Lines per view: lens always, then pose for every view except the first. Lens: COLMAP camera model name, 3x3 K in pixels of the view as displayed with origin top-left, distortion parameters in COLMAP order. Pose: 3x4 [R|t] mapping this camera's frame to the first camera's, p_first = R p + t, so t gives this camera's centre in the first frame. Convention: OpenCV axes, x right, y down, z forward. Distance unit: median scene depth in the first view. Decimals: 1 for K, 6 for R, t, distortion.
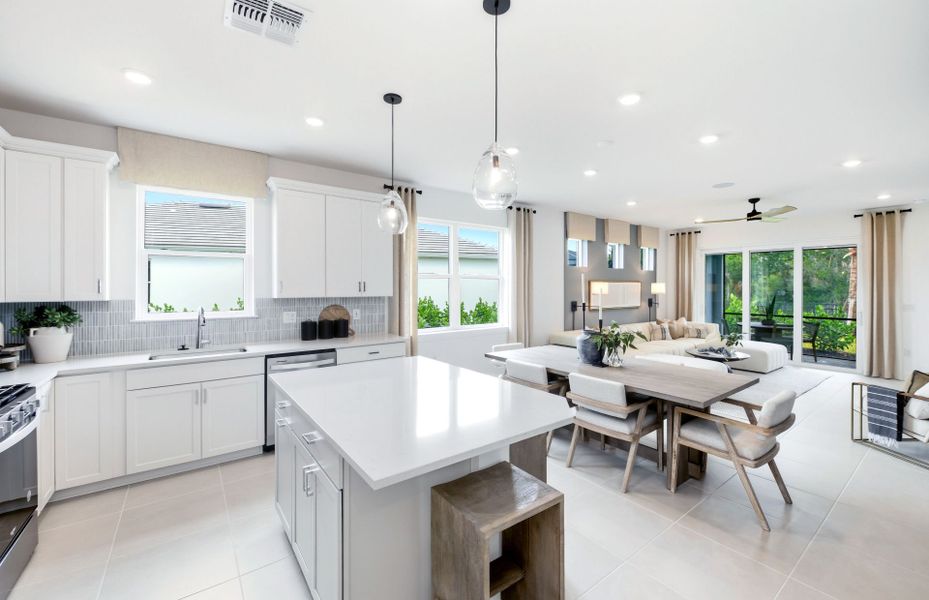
lens RADIAL K [[377.3, 0, 465.6], [0, 377.3, 289.4], [0, 0, 1]] dist [-0.003254, -0.000363]
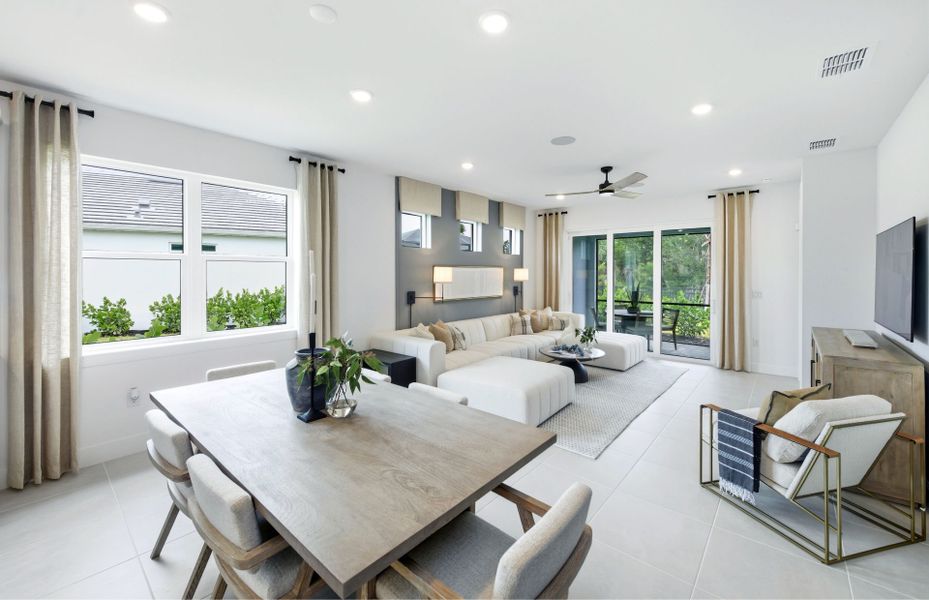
lens RADIAL K [[372.3, 0, 466.1], [0, 372.3, 277.6], [0, 0, 1]] dist [-0.001005, -0.000329]
pose [[0.976151, -0.004294, 0.217050, 0.232163], [0.003259, 0.999982, 0.005126, -0.000958], [-0.217068, -0.004296, 0.976147, 0.214879]]
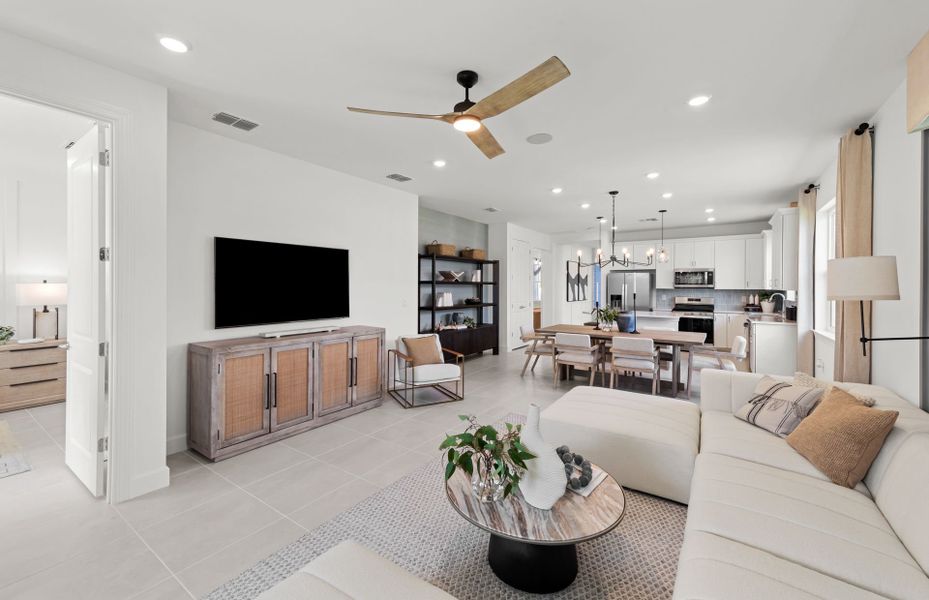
lens RADIAL K [[373.1, 0, 461.5], [0, 373.1, 286.3], [0, 0, 1]] dist [0.002543, 0.000117]
pose [[-0.947691, -0.004071, -0.319165, 0.755422], [-0.005298, 0.999982, 0.002975, 0.004736], [0.319147, 0.004510, -0.947695, 1.165112]]
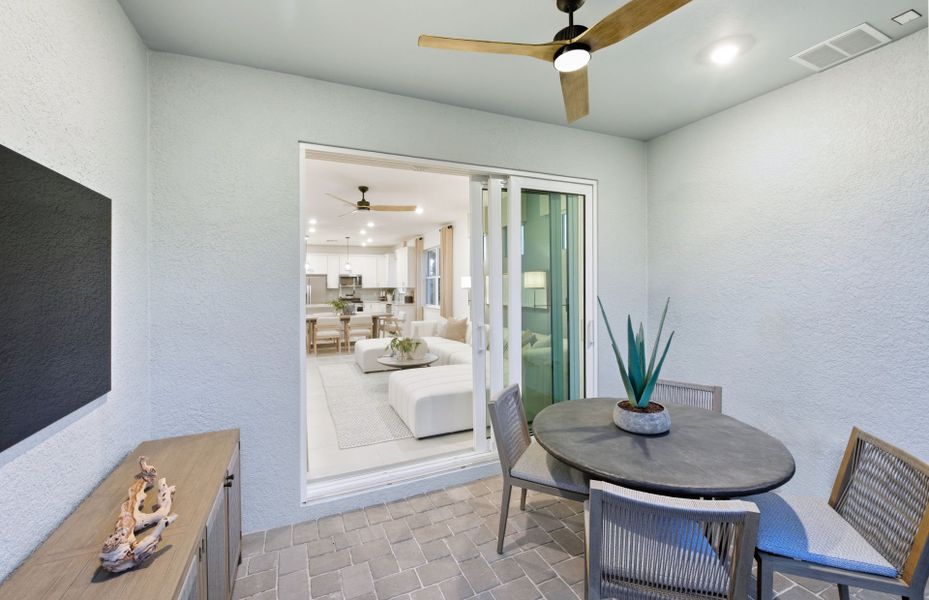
lens RADIAL K [[377.3, 0, 465.6], [0, 377.3, 289.4], [0, 0, 1]] dist [-0.003254, -0.000363]
pose [[-0.221657, 0.010278, -0.975071, 1.349916], [0.008052, 0.999930, 0.008710, 0.007912], [0.975091, -0.005920, -0.221724, 1.218597]]
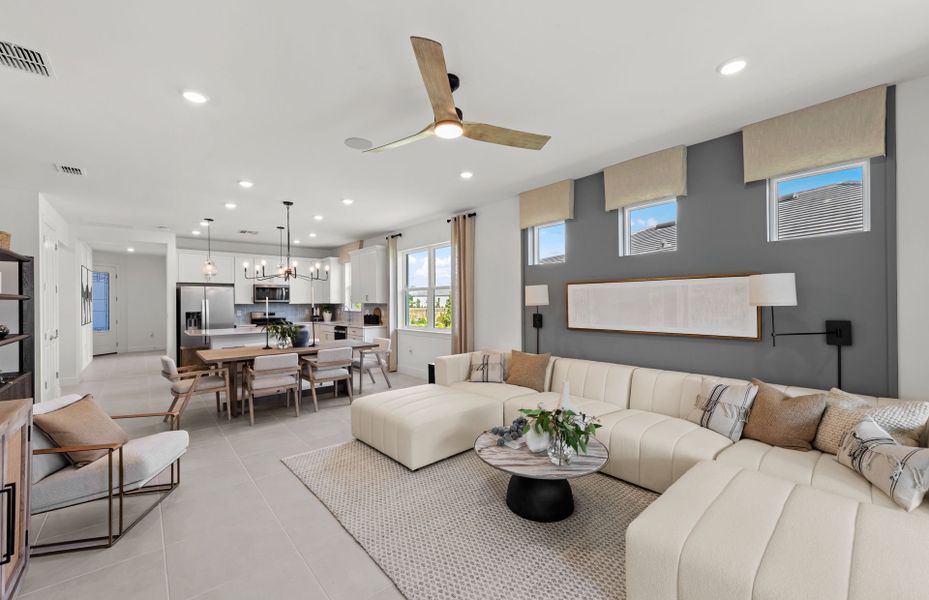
lens RADIAL K [[368.7, 0, 464.5], [0, 368.7, 300.0], [0, 0, 1]] dist [0.006175, 0.000071]
pose [[0.078352, -0.004819, -0.996914, 0.978503], [0.004267, 0.999981, -0.004499, 0.008716], [0.996917, -0.003901, 0.078371, 0.812183]]
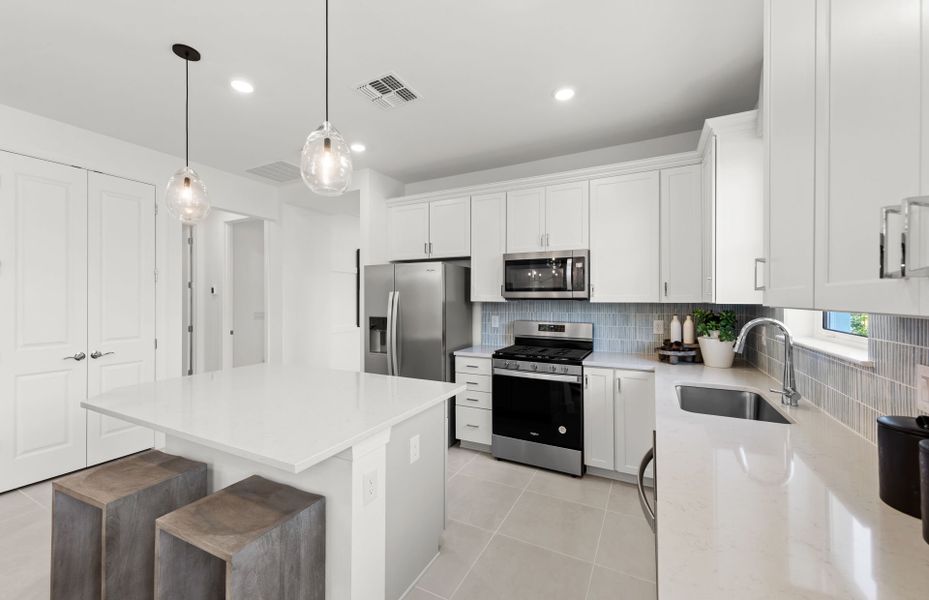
lens RADIAL K [[368.7, 0, 464.5], [0, 368.7, 300.0], [0, 0, 1]] dist [0.006175, 0.000071]
pose [[-0.896295, -0.000077, -0.443457, -0.050356], [-0.002025, 0.999990, 0.003919, 0.008694], [0.443453, 0.004411, -0.896287, 0.634001]]
